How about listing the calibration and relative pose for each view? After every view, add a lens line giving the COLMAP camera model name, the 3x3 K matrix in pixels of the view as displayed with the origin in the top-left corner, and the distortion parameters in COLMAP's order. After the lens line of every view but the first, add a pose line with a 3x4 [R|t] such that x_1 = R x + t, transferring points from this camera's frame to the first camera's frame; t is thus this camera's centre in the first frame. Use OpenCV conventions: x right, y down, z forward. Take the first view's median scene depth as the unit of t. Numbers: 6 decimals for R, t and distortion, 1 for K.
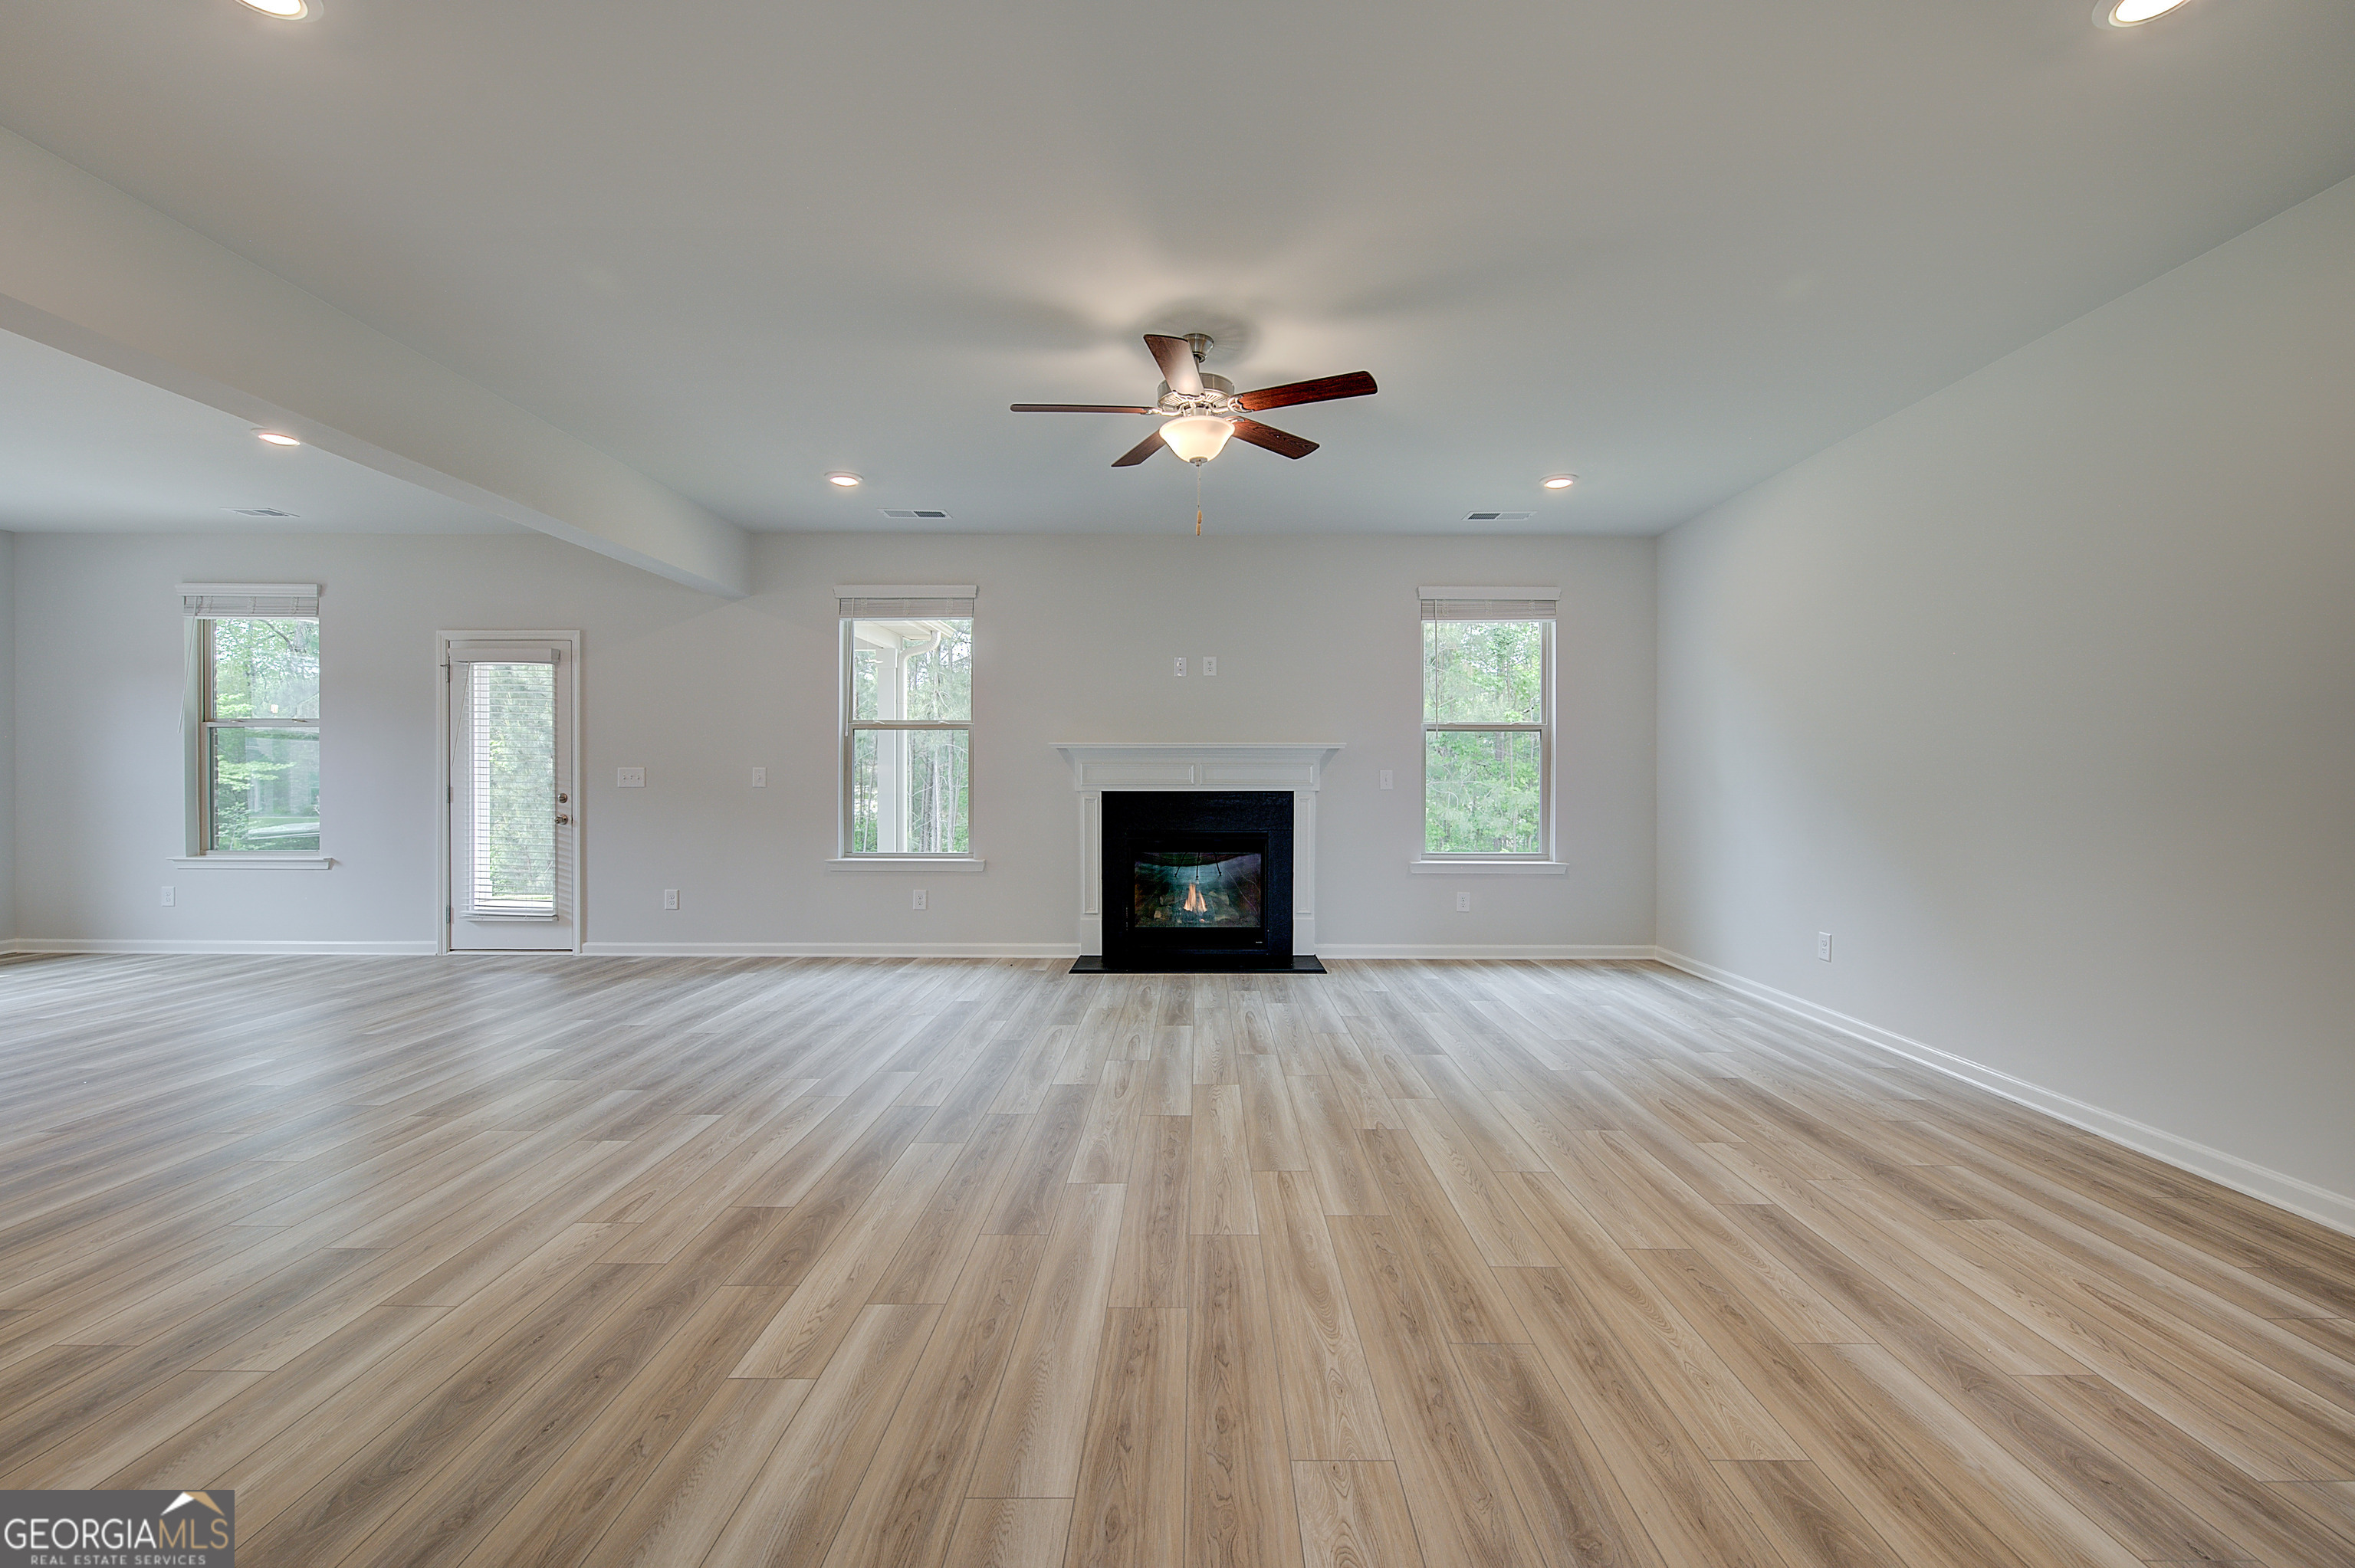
lens RADIAL K [[967.5, 0, 1196.8], [0, 967.5, 781.1], [0, 0, 1]] dist [-0.004626, 0.000287]
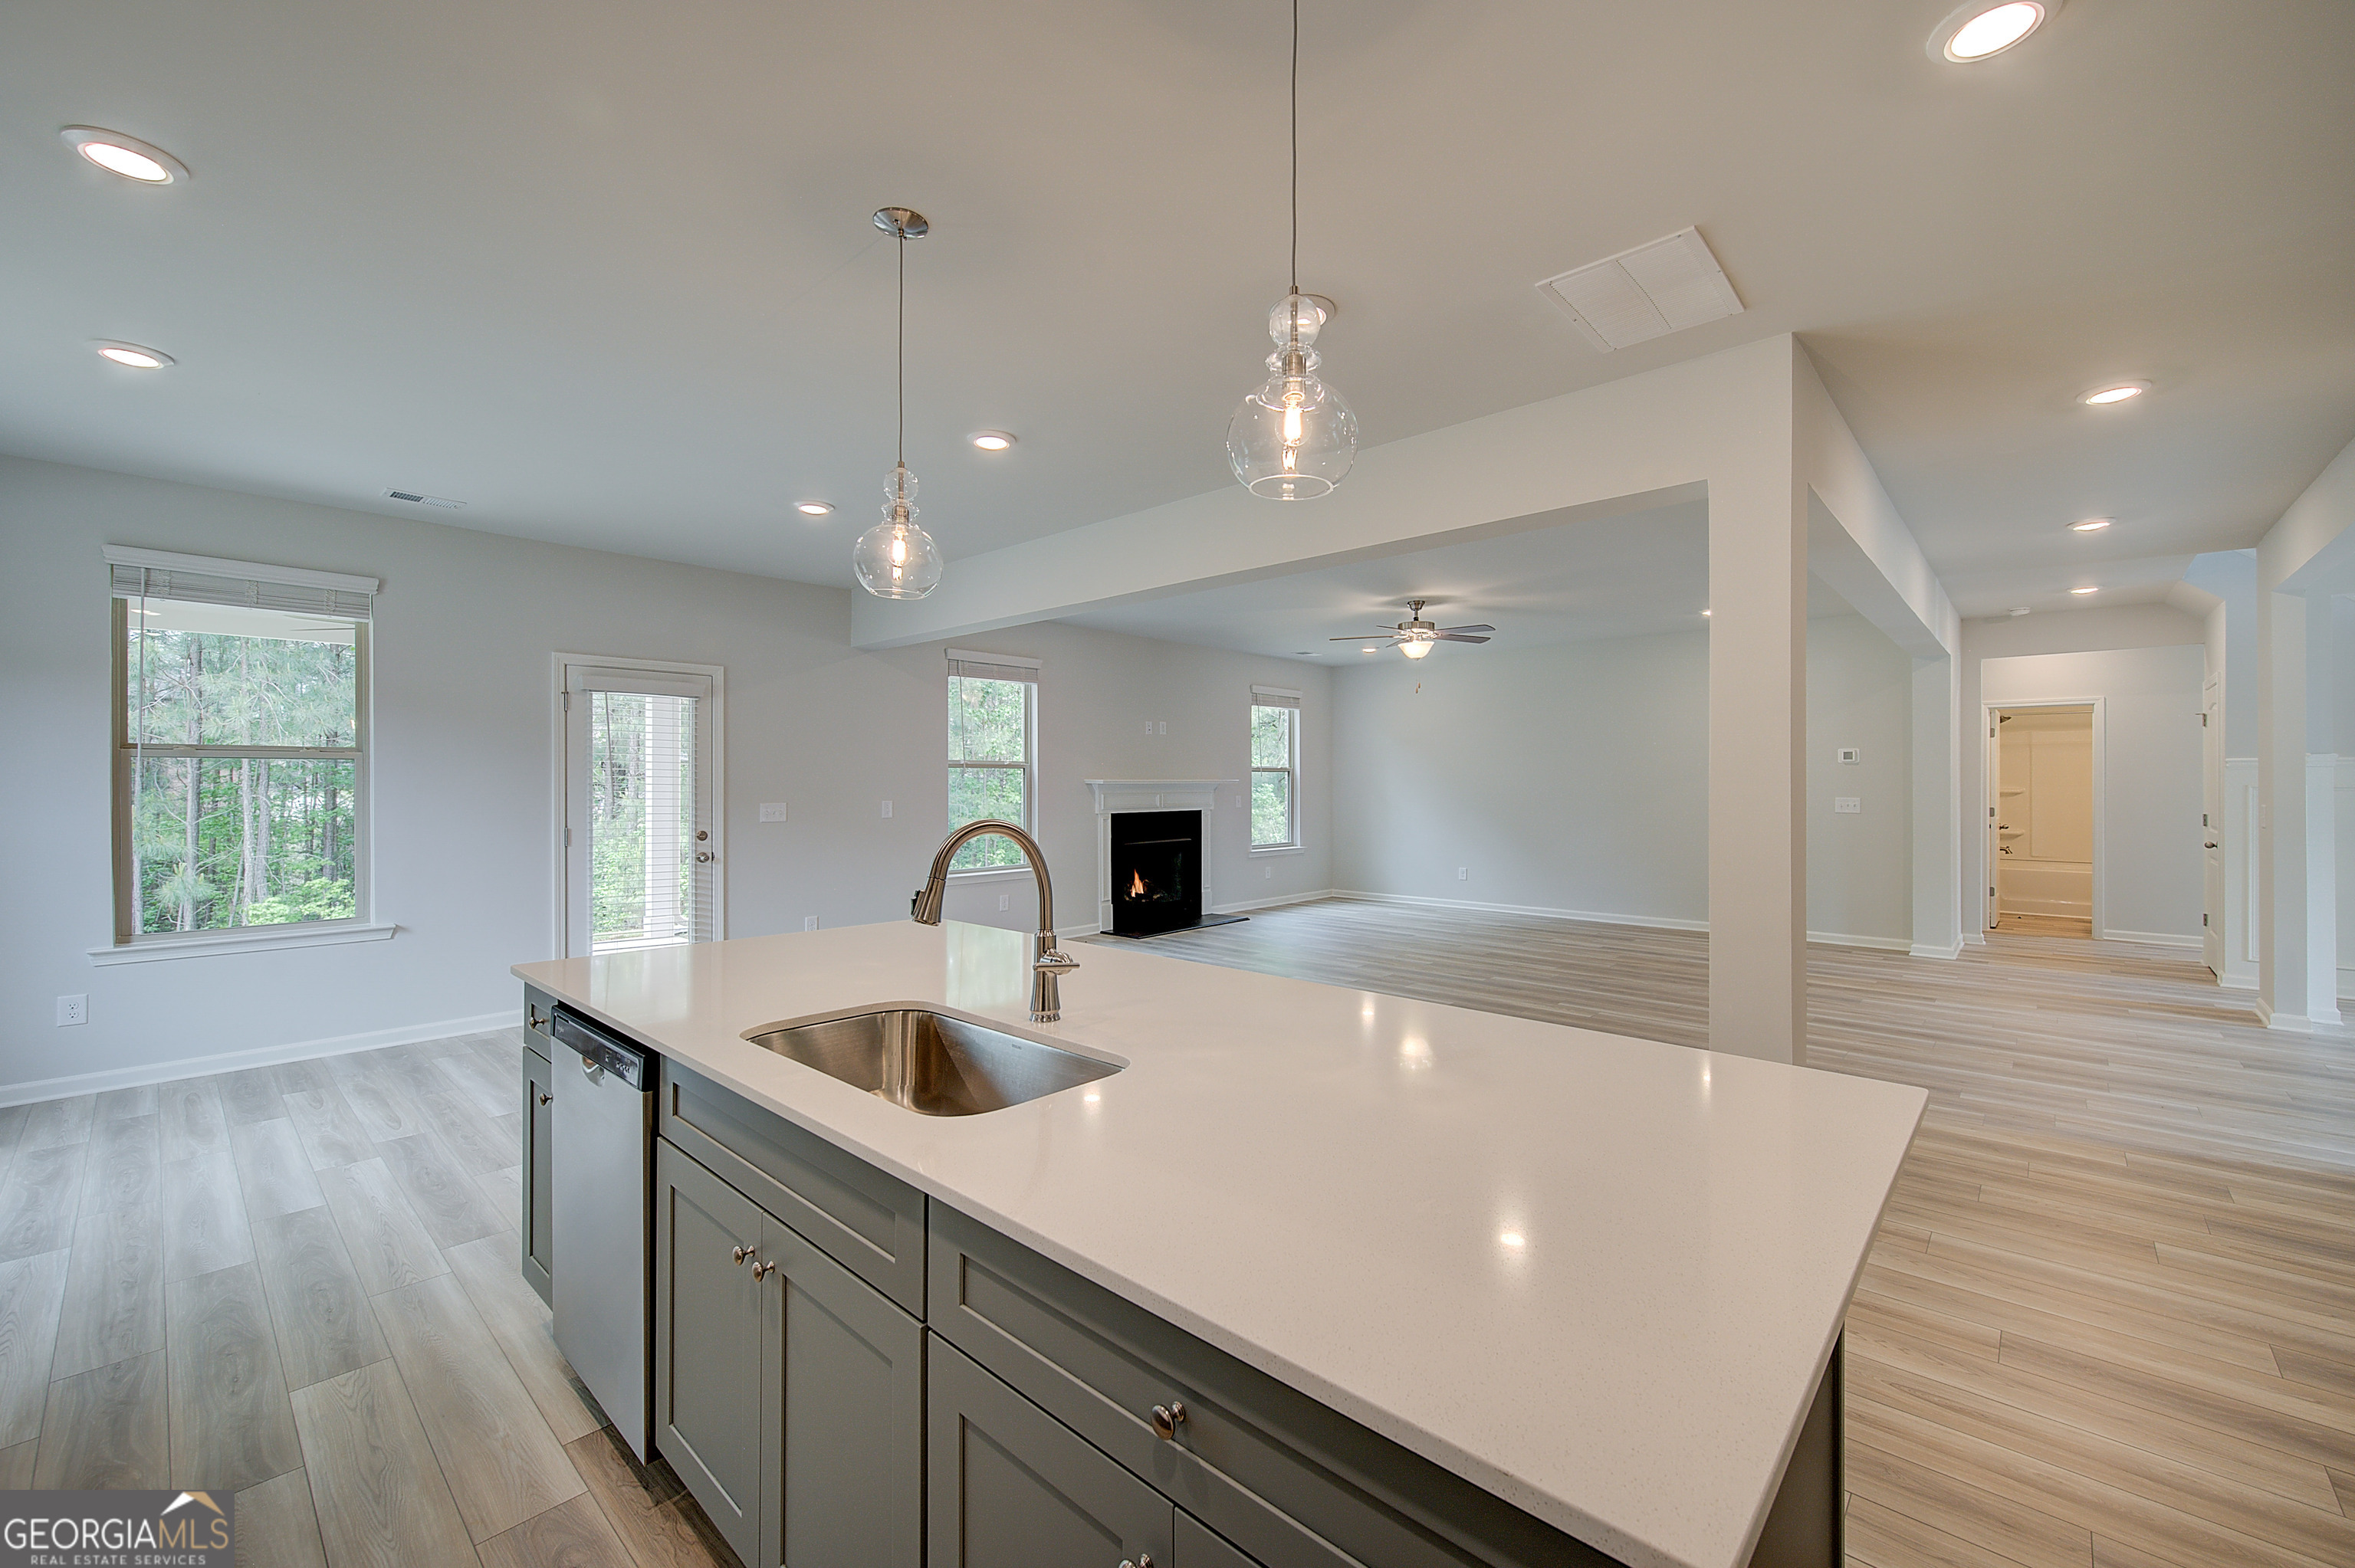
lens RADIAL K [[943.4, 0, 1198.7], [0, 943.4, 781.0], [0, 0, 1]] dist [0.011313, -0.003773]
pose [[0.669478, -0.001916, 0.742830, -1.042835], [0.005974, 0.999978, -0.002804, -0.032415], [-0.742808, 0.006315, 0.669475, -0.018951]]
